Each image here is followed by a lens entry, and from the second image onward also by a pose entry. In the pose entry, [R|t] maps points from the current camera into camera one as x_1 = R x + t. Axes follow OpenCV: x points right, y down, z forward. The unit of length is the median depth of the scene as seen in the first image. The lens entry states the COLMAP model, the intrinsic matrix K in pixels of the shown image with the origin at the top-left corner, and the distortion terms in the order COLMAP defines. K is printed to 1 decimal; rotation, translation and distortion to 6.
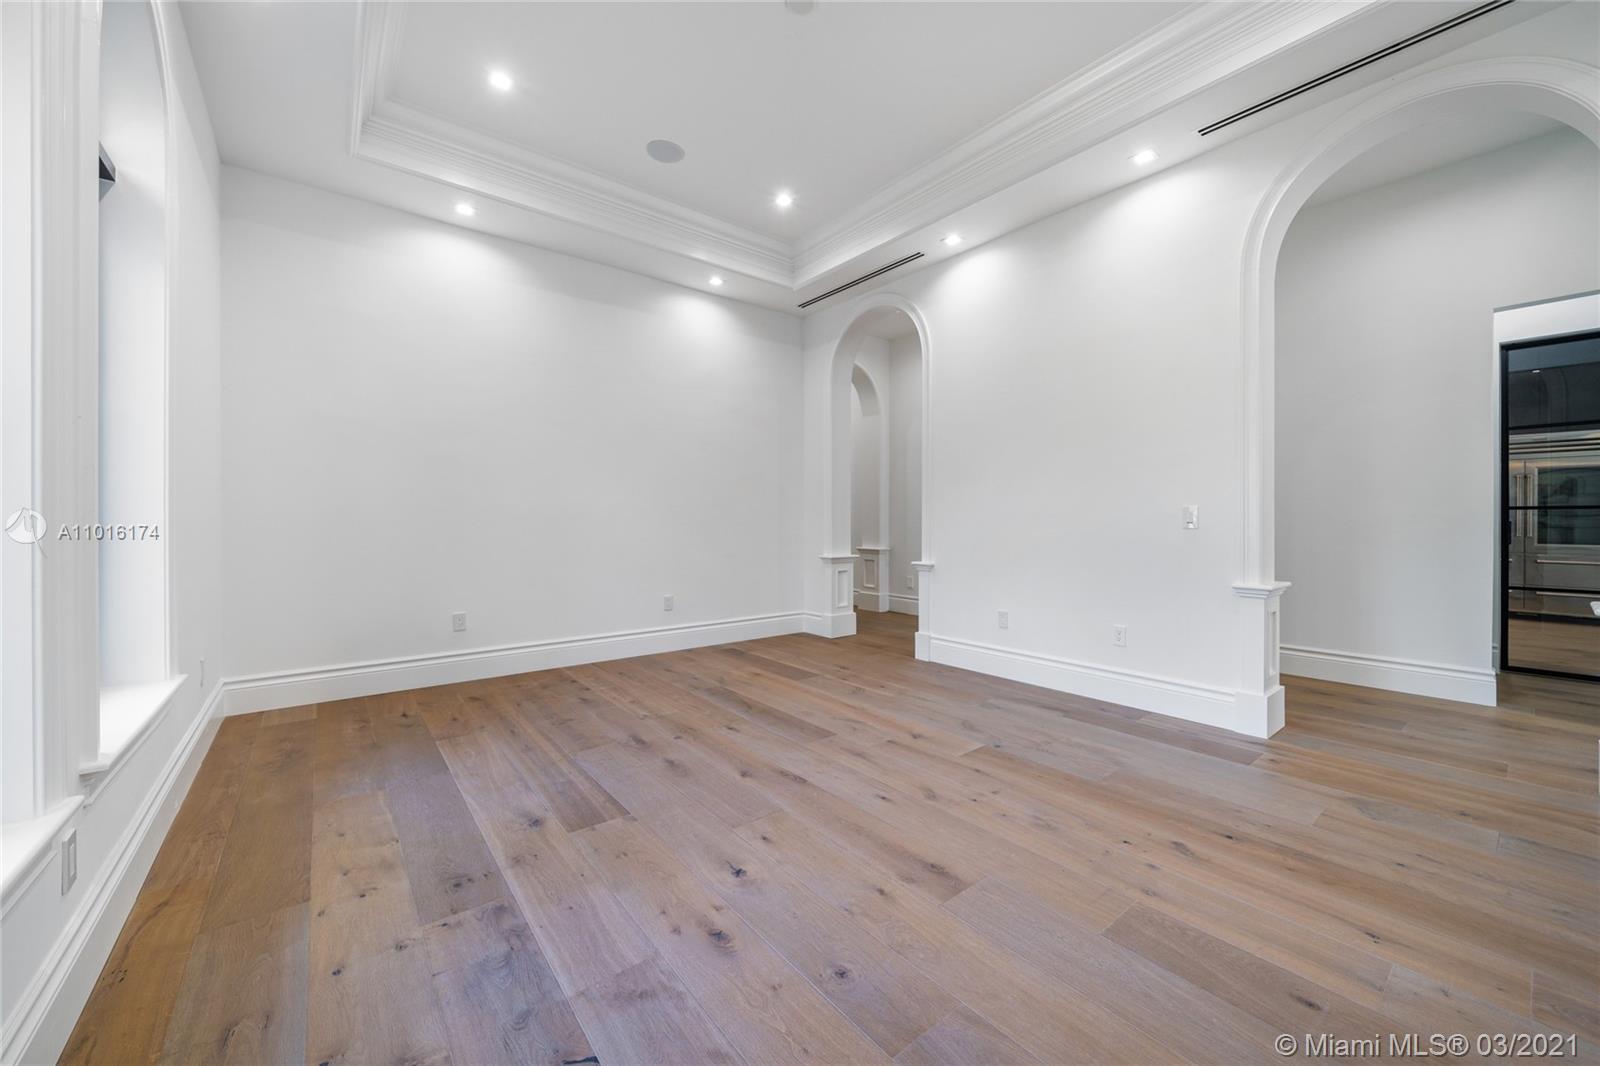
lens RADIAL K [[600.9, 0, 800.0], [0, 600.9, 533.0], [0, 0, 1]] dist [-0.008552, 0.000219]
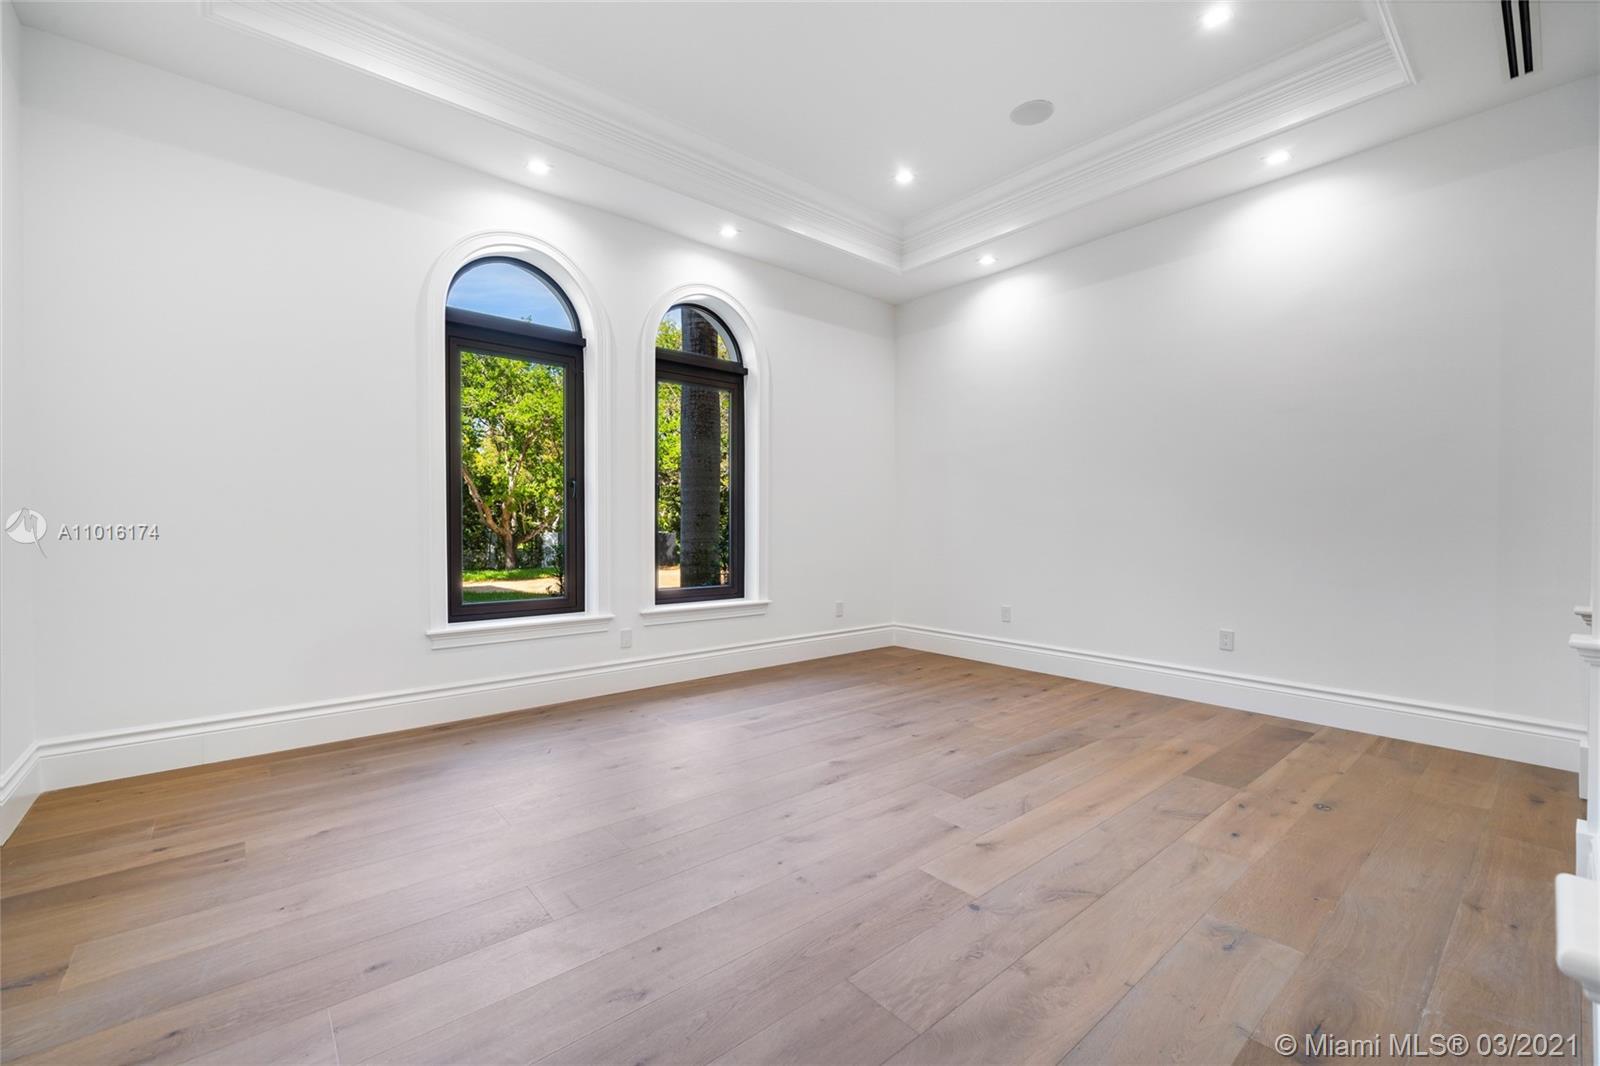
lens RADIAL K [[659.1, 0, 800.0], [0, 659.1, 533.0], [0, 0, 1]] dist [0.012826, -0.000161]
pose [[0.039388, 0.013017, -0.999139, 0.858813], [-0.020683, 0.999712, 0.012209, -0.015802], [0.999010, 0.020184, 0.039646, 0.701349]]
